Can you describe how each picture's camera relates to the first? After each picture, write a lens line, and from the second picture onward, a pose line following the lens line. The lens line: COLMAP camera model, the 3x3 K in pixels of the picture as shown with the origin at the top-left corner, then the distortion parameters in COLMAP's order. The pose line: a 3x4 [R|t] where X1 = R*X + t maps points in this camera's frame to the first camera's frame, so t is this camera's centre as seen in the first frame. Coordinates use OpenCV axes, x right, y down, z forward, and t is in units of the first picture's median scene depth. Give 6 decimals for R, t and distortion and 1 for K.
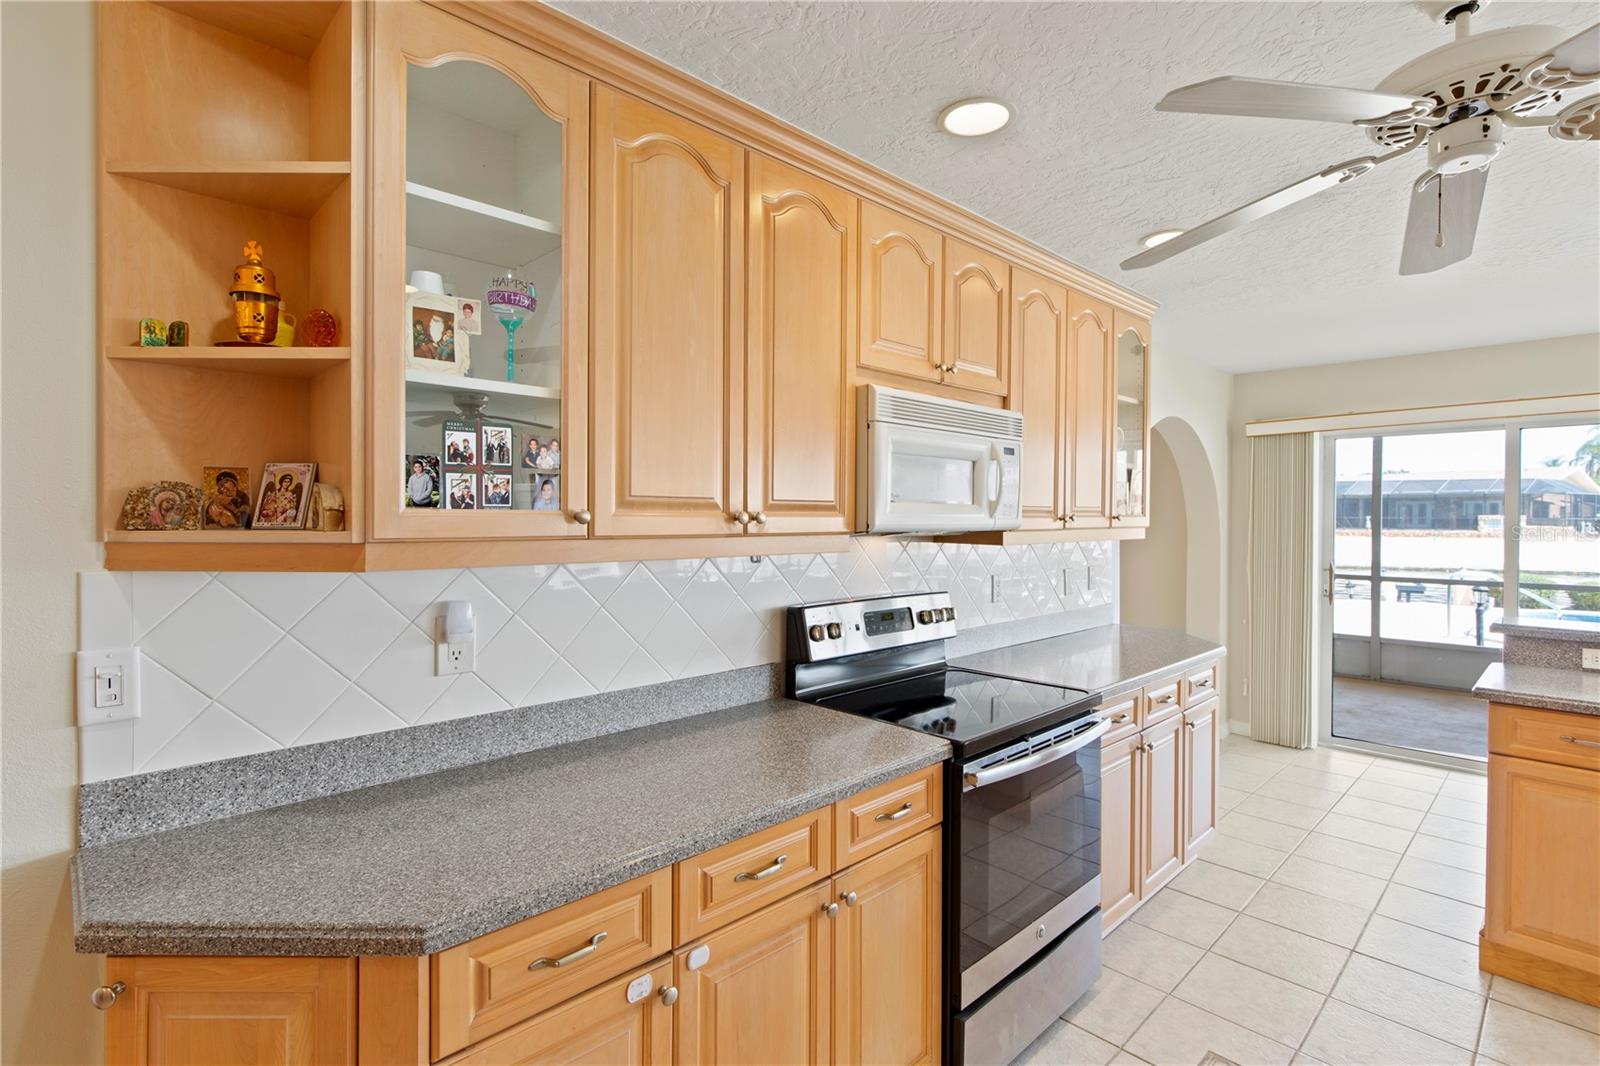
lens RADIAL K [[760.2, 0, 812.8], [0, 760.2, 522.0], [0, 0, 1]] dist [-0.000492, -0.000497]
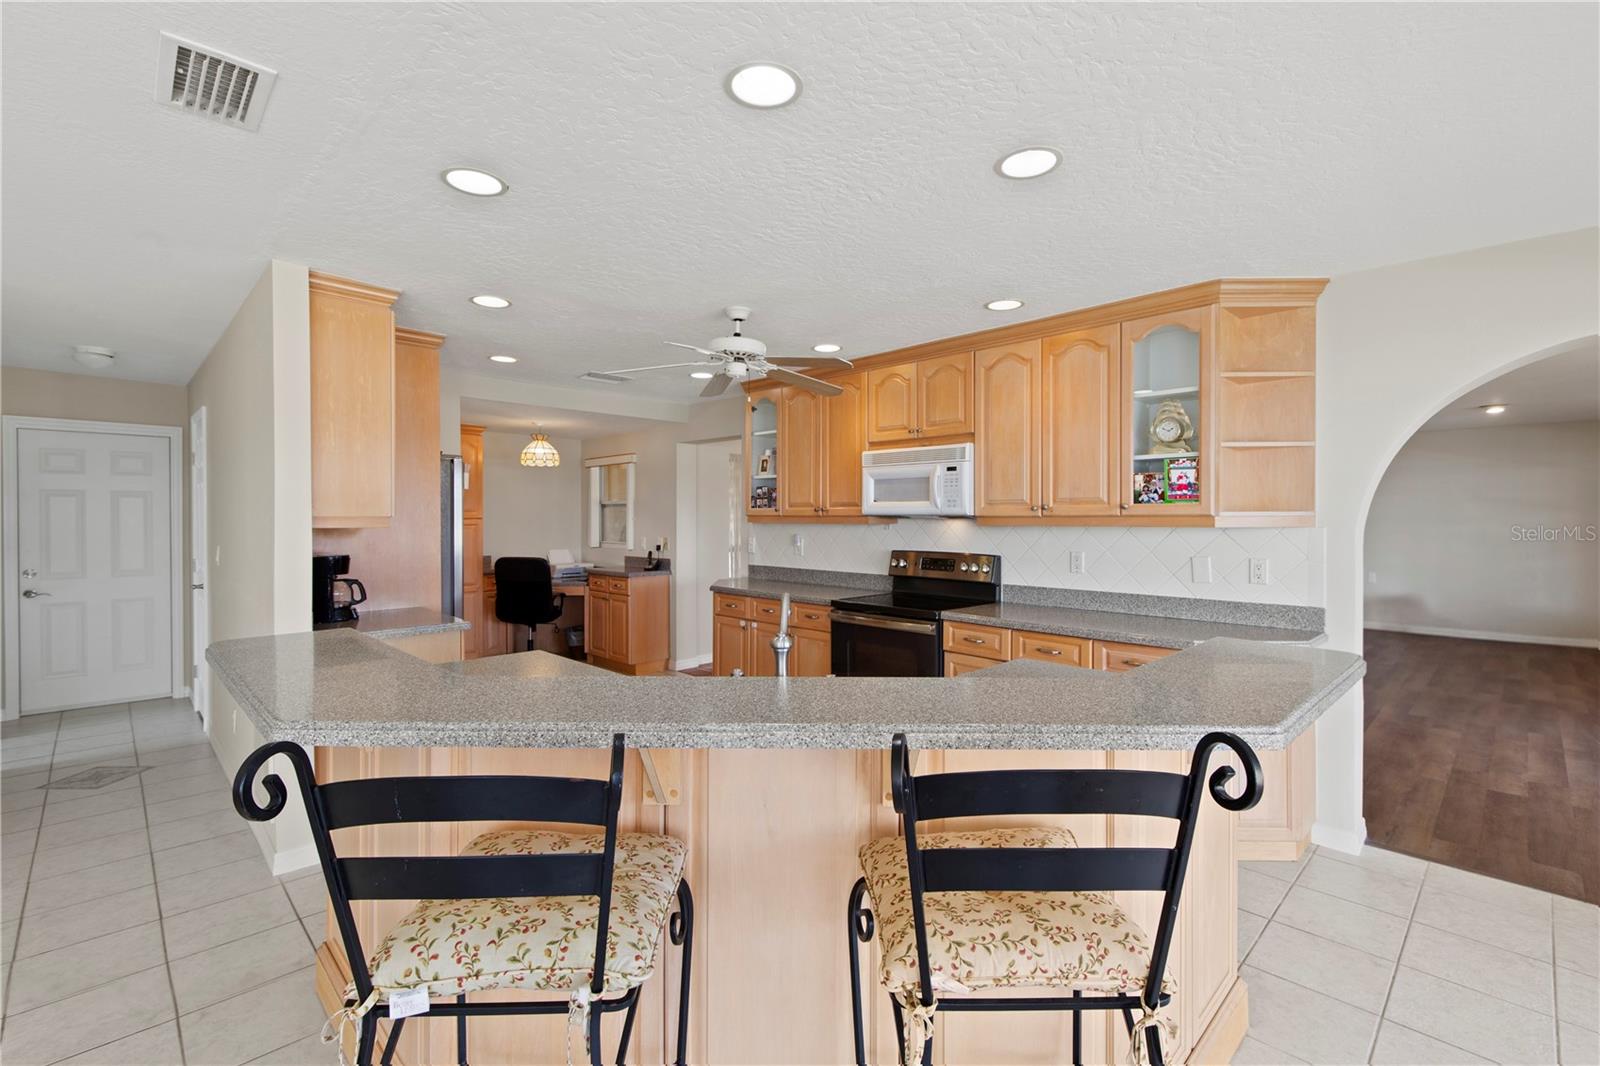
lens RADIAL K [[717.3, 0, 807.0], [0, 717.3, 529.0], [0, 0, 1]] dist [0.001123, -0.000082]
pose [[0.000558, 0.012038, -0.999927, 2.217390], [-0.009061, 0.999887, 0.012033, 0.029460], [0.999959, 0.009054, 0.000667, 0.812952]]
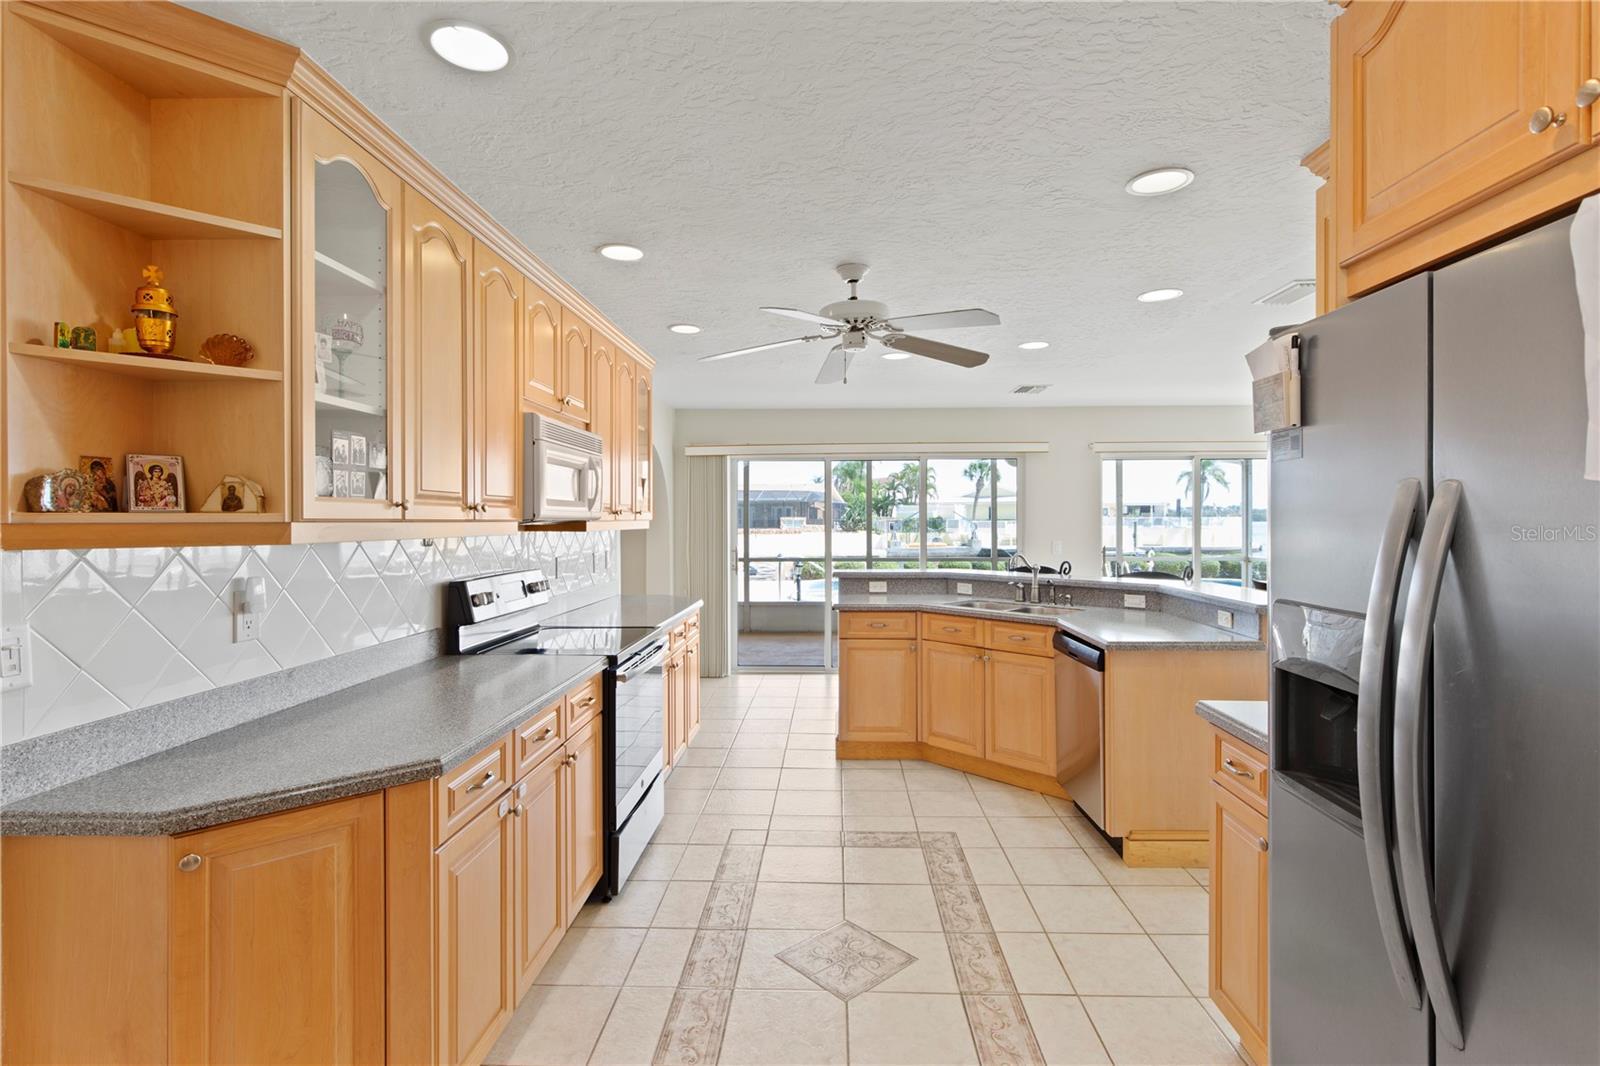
lens RADIAL K [[760.2, 0, 807.5], [0, 760.2, 518.0], [0, 0, 1]] dist [-0.000492, -0.000497]
pose [[0.724506, -0.003341, 0.689260, -0.512169], [0.010001, 0.999934, -0.005665, 0.022341], [-0.689196, 0.010997, 0.724492, -0.337657]]
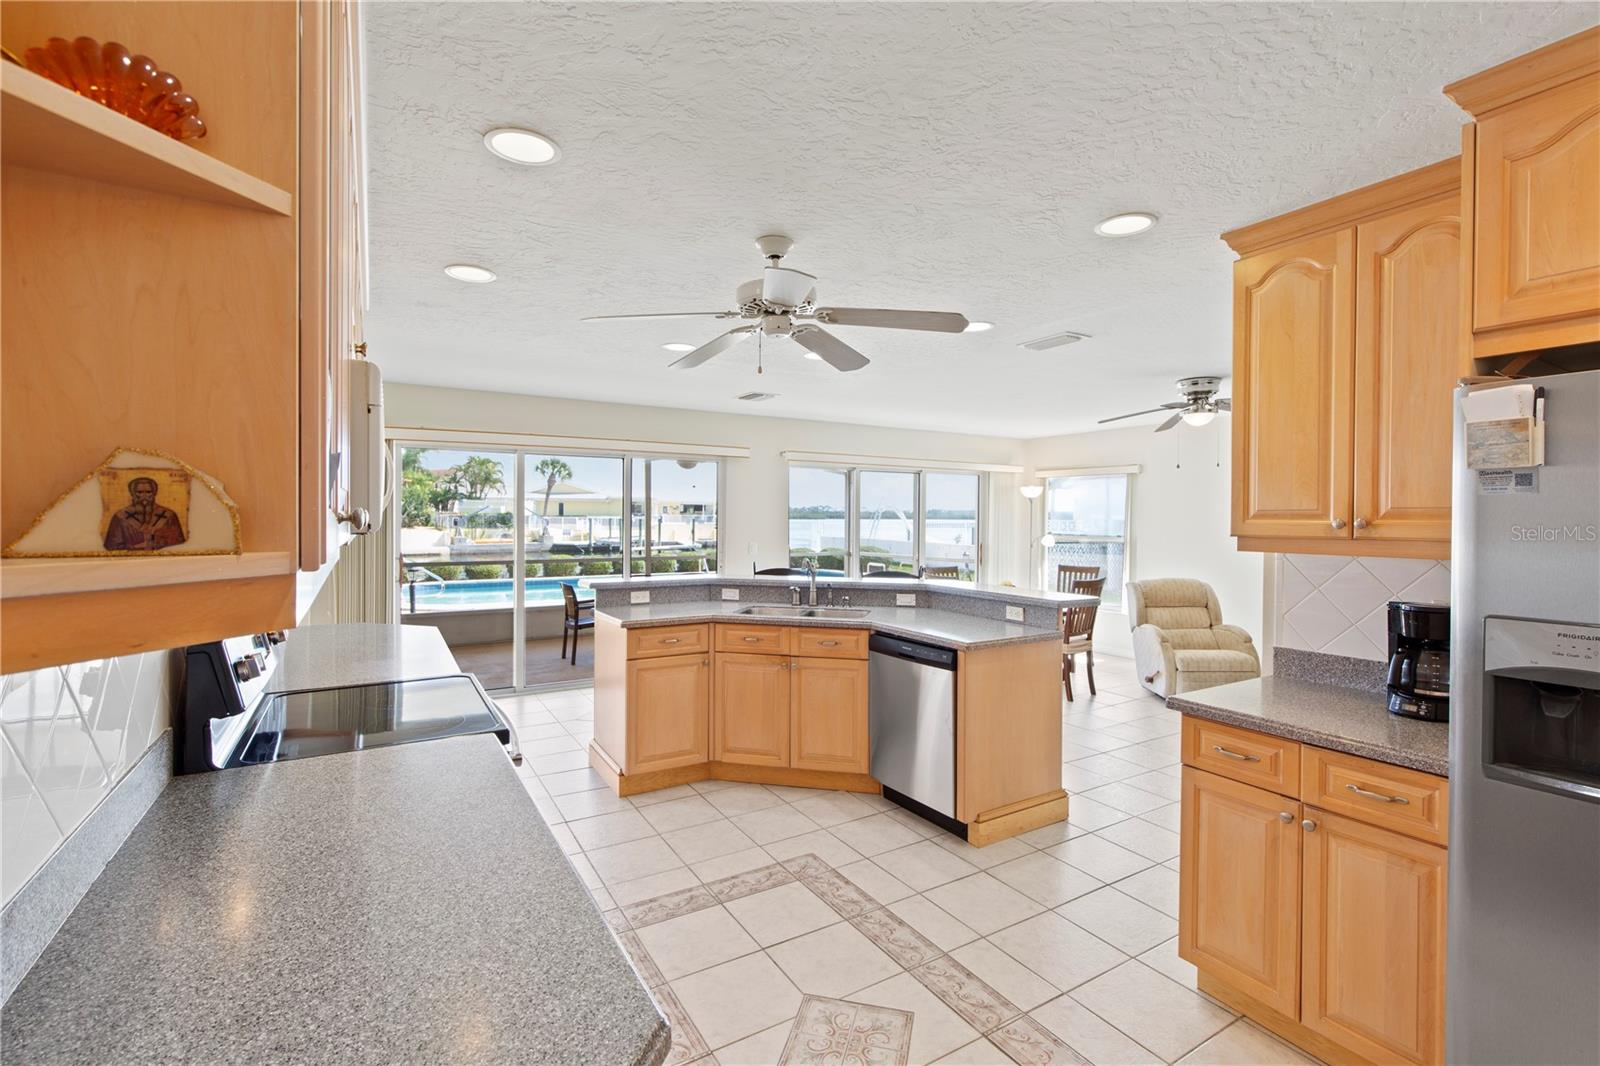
lens RADIAL K [[717.3, 0, 805.7], [0, 717.3, 520.8], [0, 0, 1]] dist [0.001123, -0.000082]
pose [[0.225492, -0.007493, 0.974216, -0.602209], [0.001547, 0.999972, 0.007333, -0.006445], [-0.974244, -0.000147, 0.225498, 0.328147]]
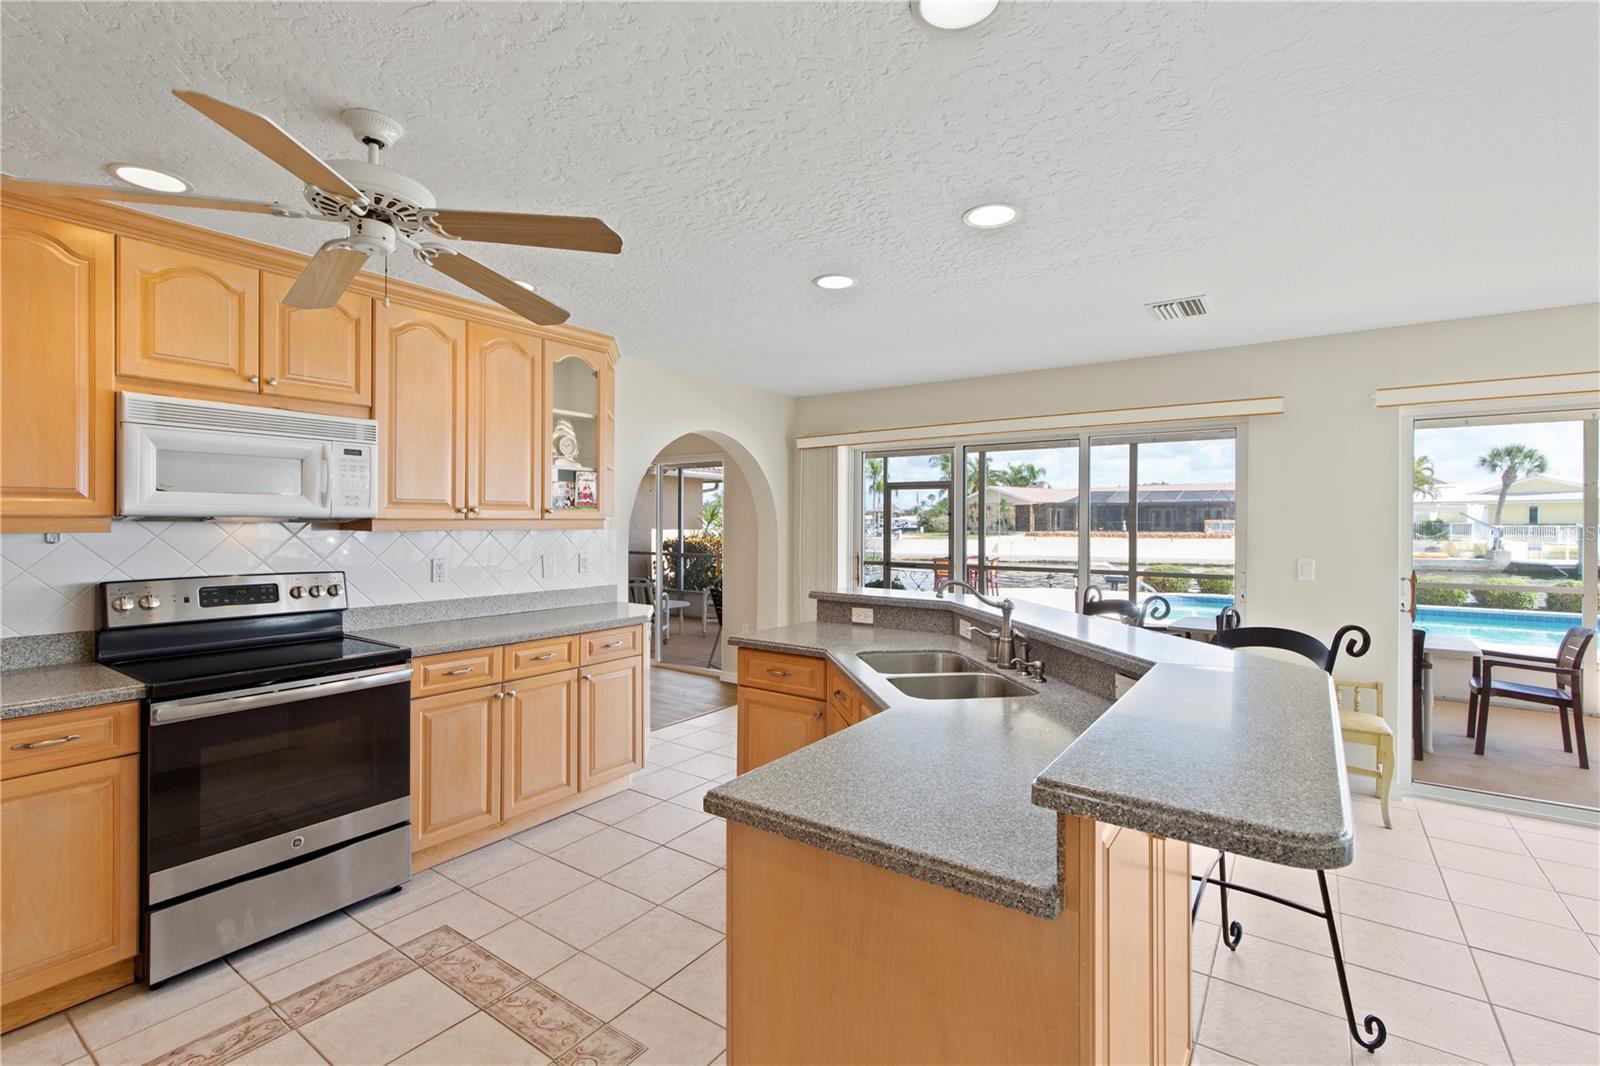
lens RADIAL K [[717.3, 0, 809.1], [0, 717.3, 524.5], [0, 0, 1]] dist [0.001123, -0.000082]
pose [[0.982656, -0.000949, 0.185434, 0.905893], [0.001542, 0.999994, -0.003054, 0.031164], [-0.185430, 0.003287, 0.982652, -0.297379]]
